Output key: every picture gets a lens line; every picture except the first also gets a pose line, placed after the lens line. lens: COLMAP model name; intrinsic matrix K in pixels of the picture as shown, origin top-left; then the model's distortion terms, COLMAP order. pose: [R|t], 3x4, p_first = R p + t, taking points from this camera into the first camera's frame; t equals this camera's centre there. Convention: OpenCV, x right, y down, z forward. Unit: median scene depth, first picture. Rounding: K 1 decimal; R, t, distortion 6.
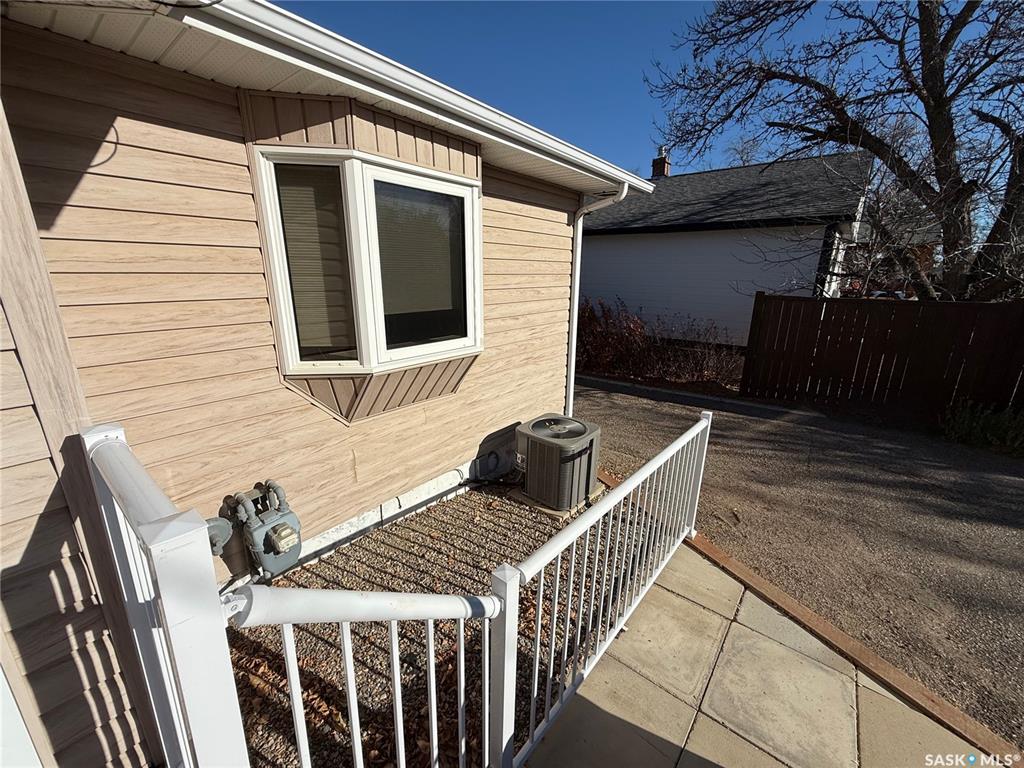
lens RADIAL K [[408.0, 0, 509.4], [0, 408.0, 385.1], [0, 0, 1]] dist [0.001902, -0.000679]
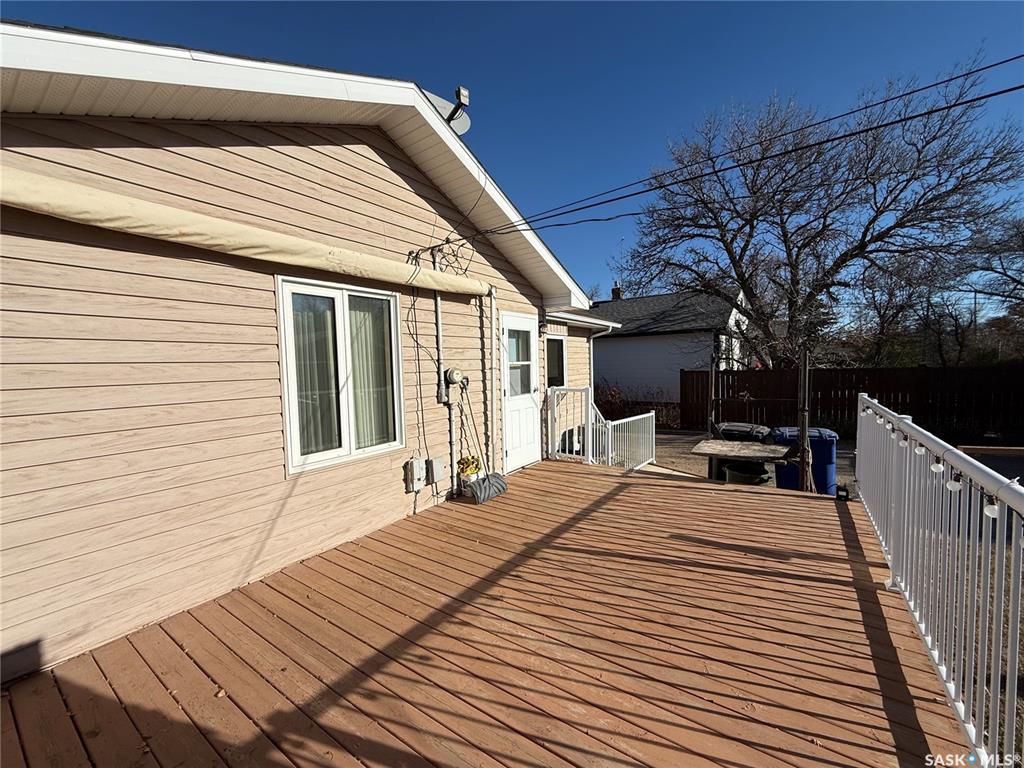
lens RADIAL K [[408.0, 0, 511.2], [0, 408.0, 385.9], [0, 0, 1]] dist [0.001902, -0.000679]
pose [[0.996251, -0.038996, 0.077226, -0.420353], [0.054650, 0.975669, -0.212329, 0.277504], [-0.067067, 0.215753, 0.974142, -1.036642]]
